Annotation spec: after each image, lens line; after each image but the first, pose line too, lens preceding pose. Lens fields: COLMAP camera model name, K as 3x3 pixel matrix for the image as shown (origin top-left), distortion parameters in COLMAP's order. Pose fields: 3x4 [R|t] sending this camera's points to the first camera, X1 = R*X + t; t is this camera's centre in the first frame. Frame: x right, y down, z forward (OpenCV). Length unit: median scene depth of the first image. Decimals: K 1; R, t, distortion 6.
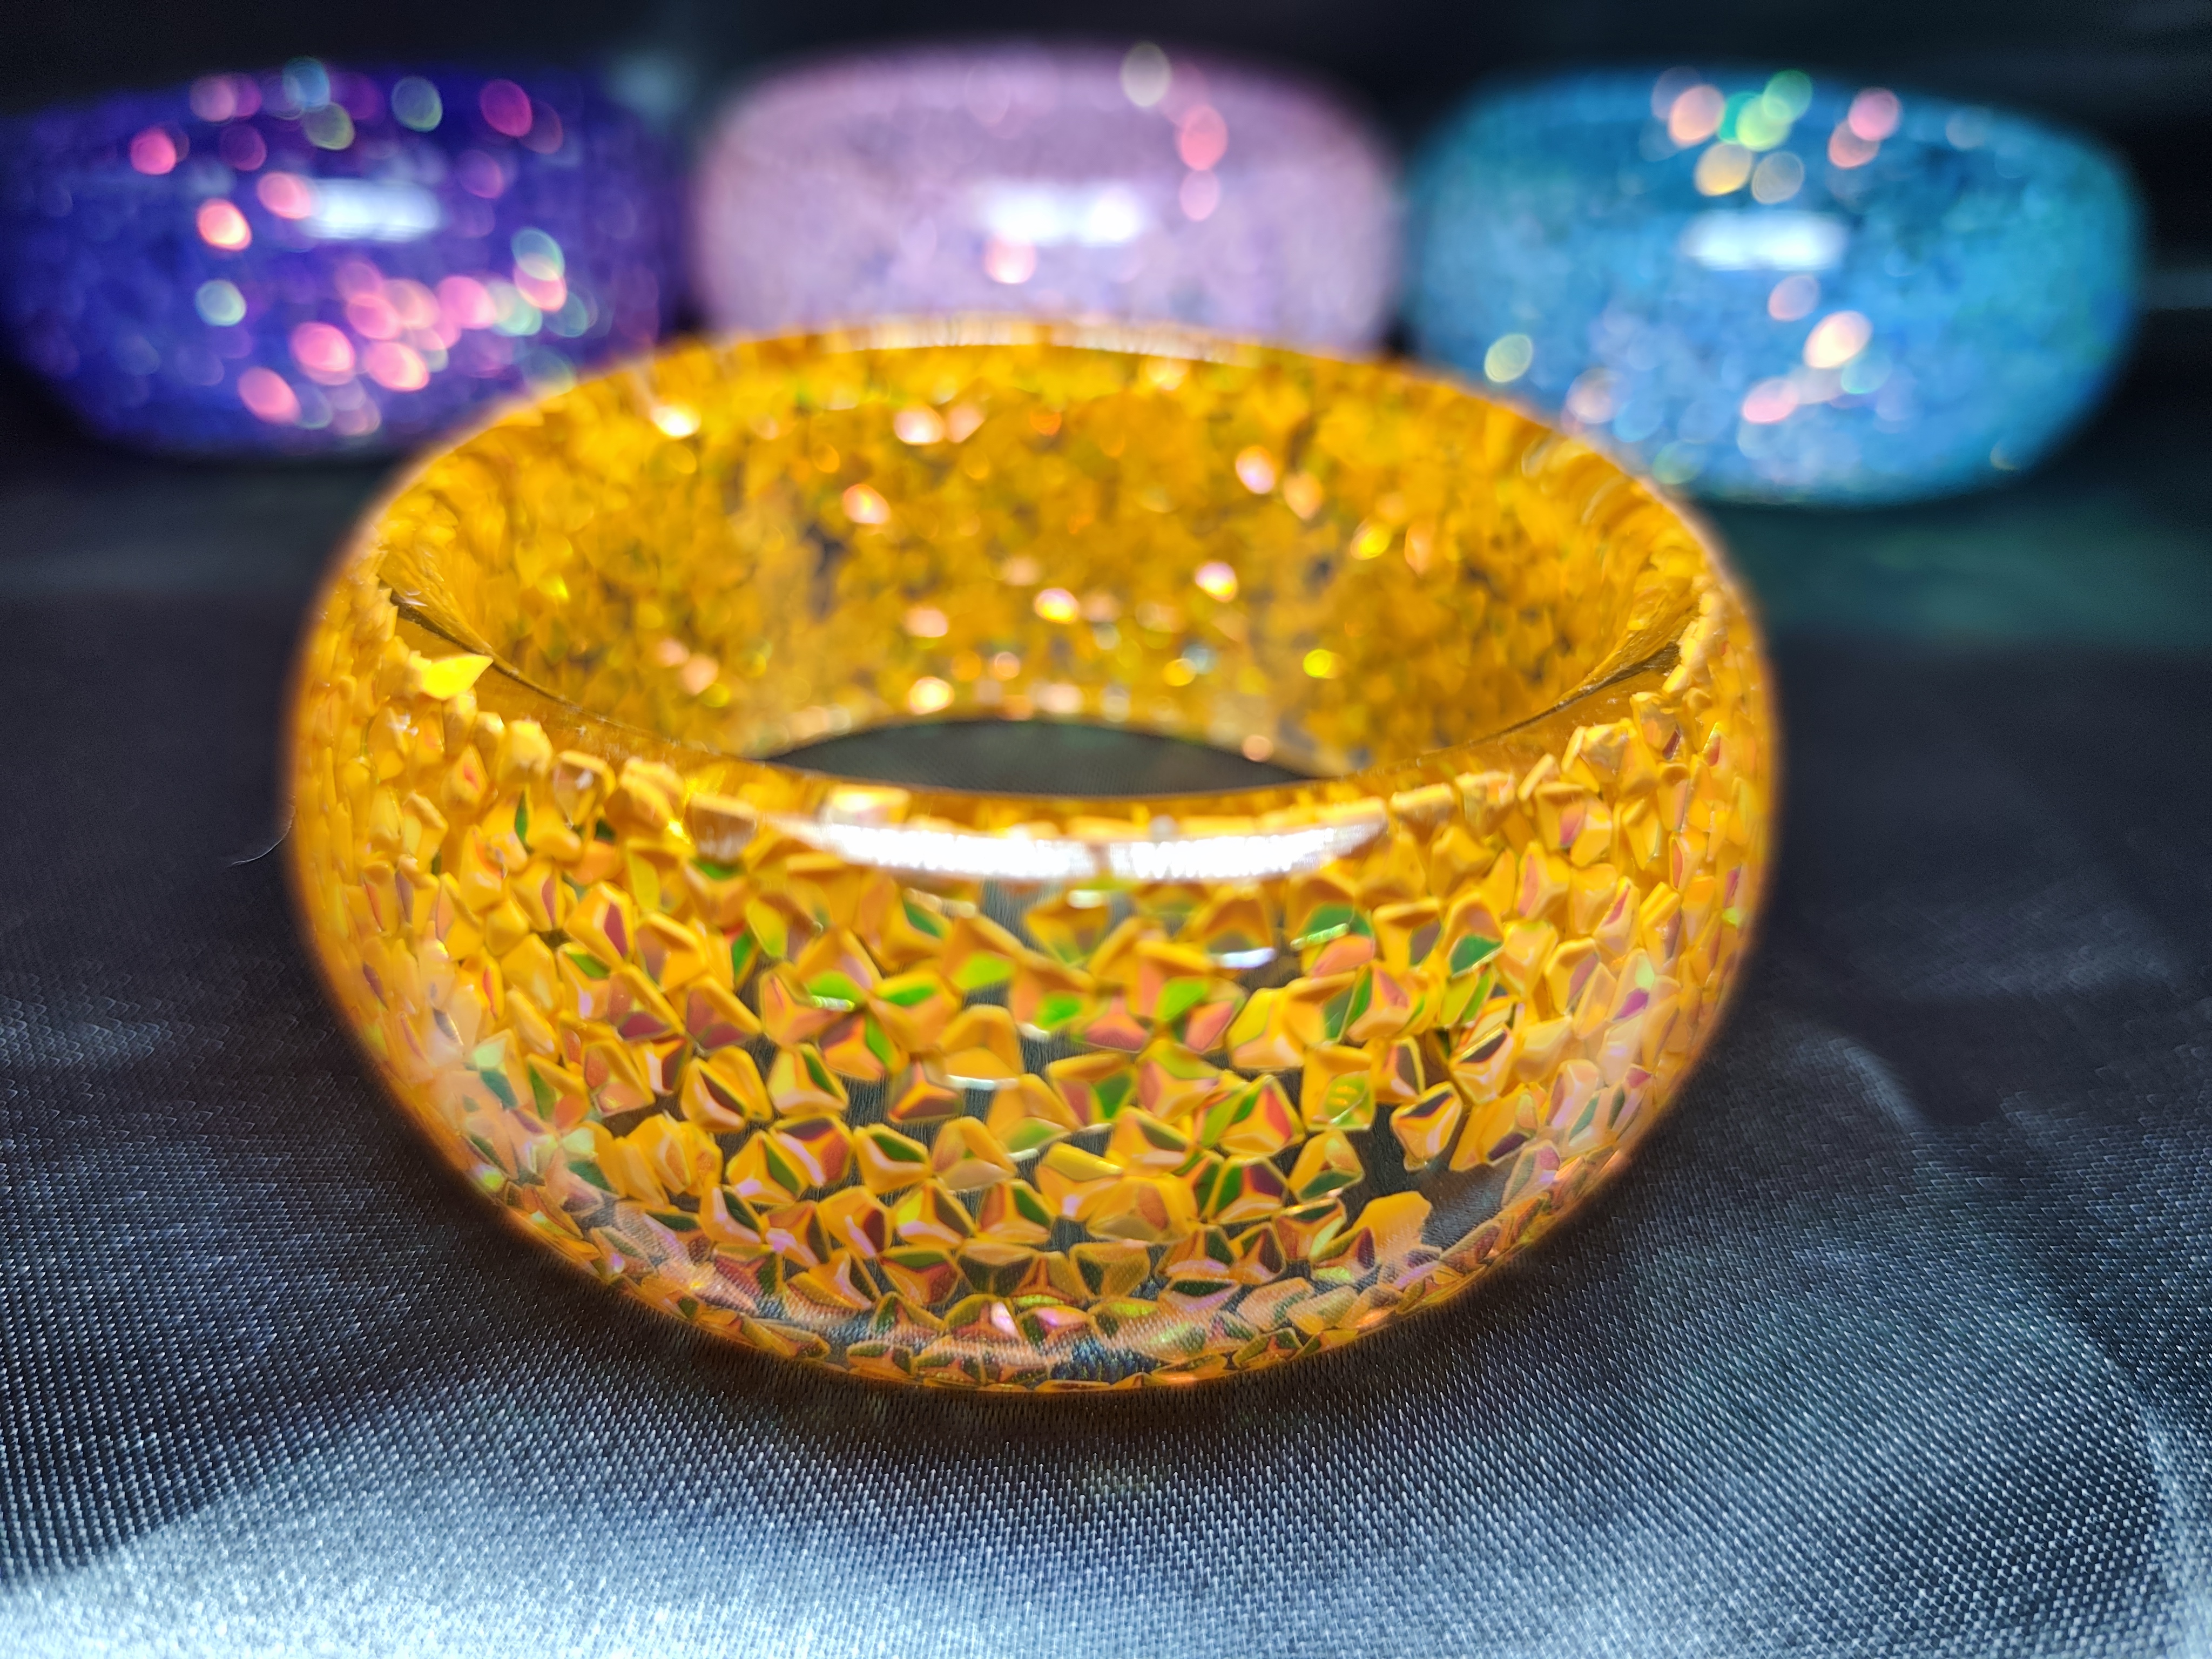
lens RADIAL K [[1800.4, 0, 1106.0], [0, 1800.4, 829.5], [0, 0, 1]] dist [-0.267478, 0.198111]
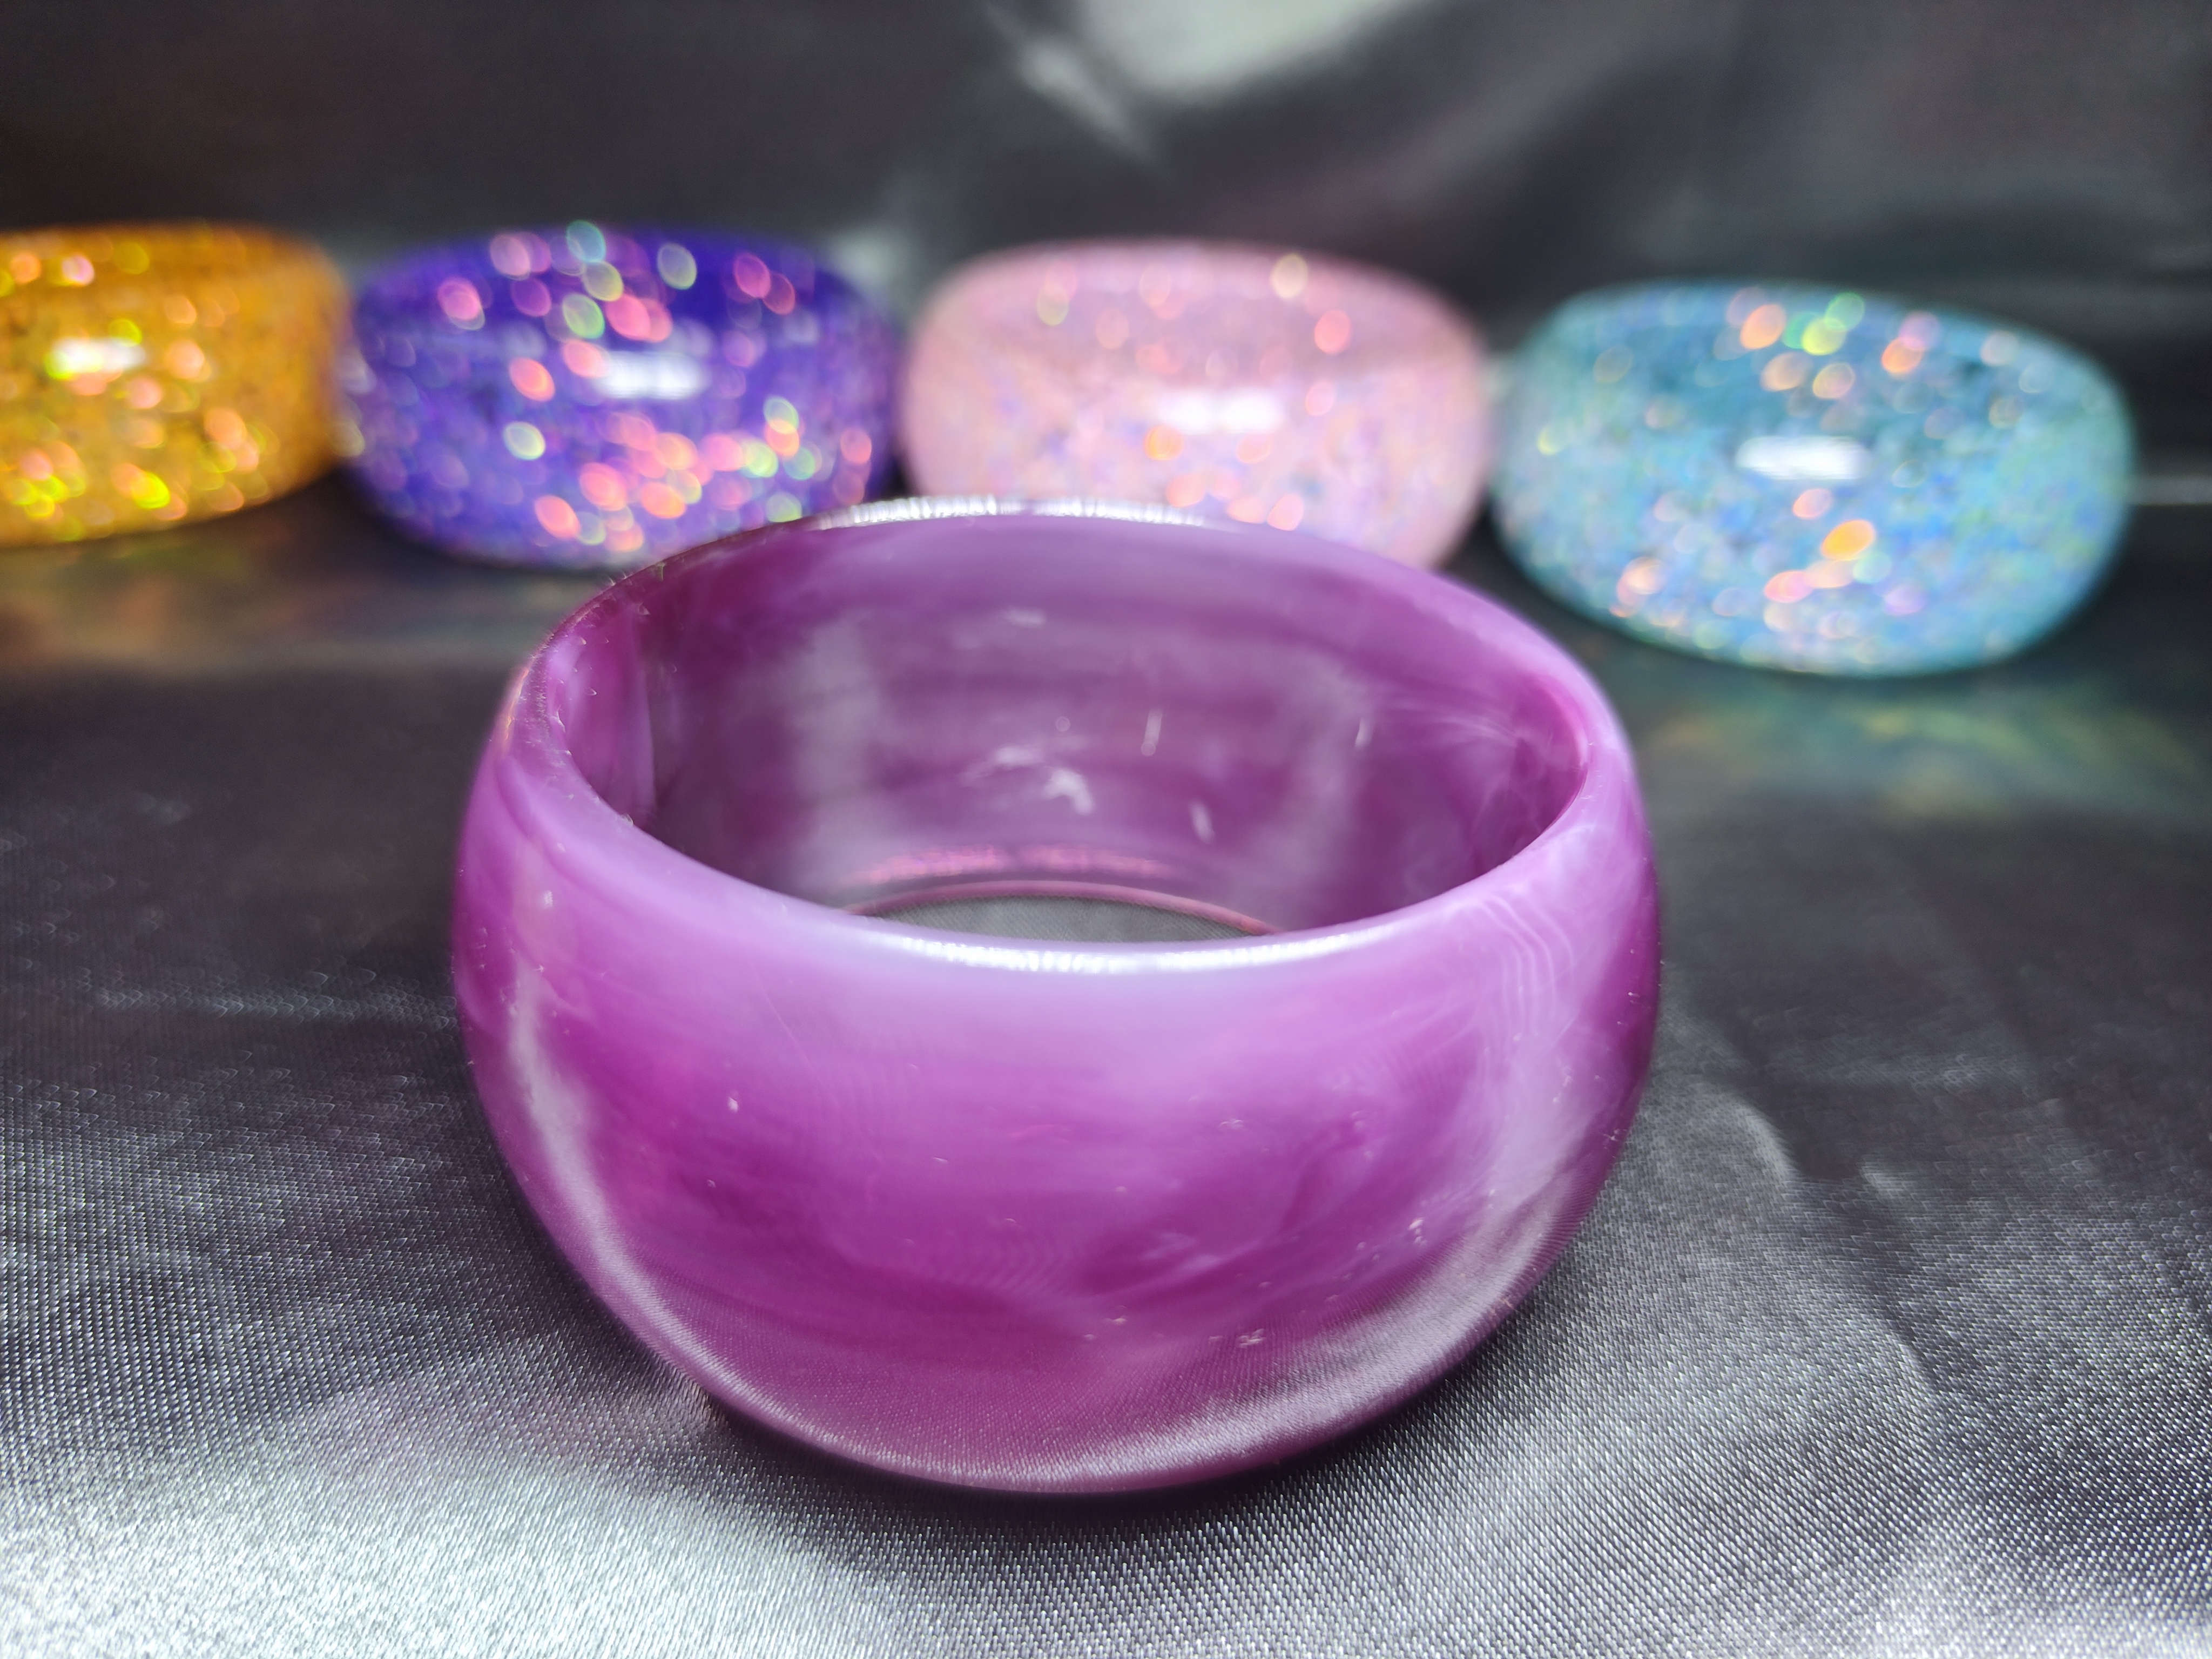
lens RADIAL K [[1800.4, 0, 1106.0], [0, 1800.4, 829.5], [0, 0, 1]] dist [-0.267478, 0.198111]
pose [[0.995065, 0.063646, -0.076124, 0.017221], [-0.066862, 0.996942, -0.040460, -0.002749], [0.073316, 0.045350, 0.996277, -0.227814]]
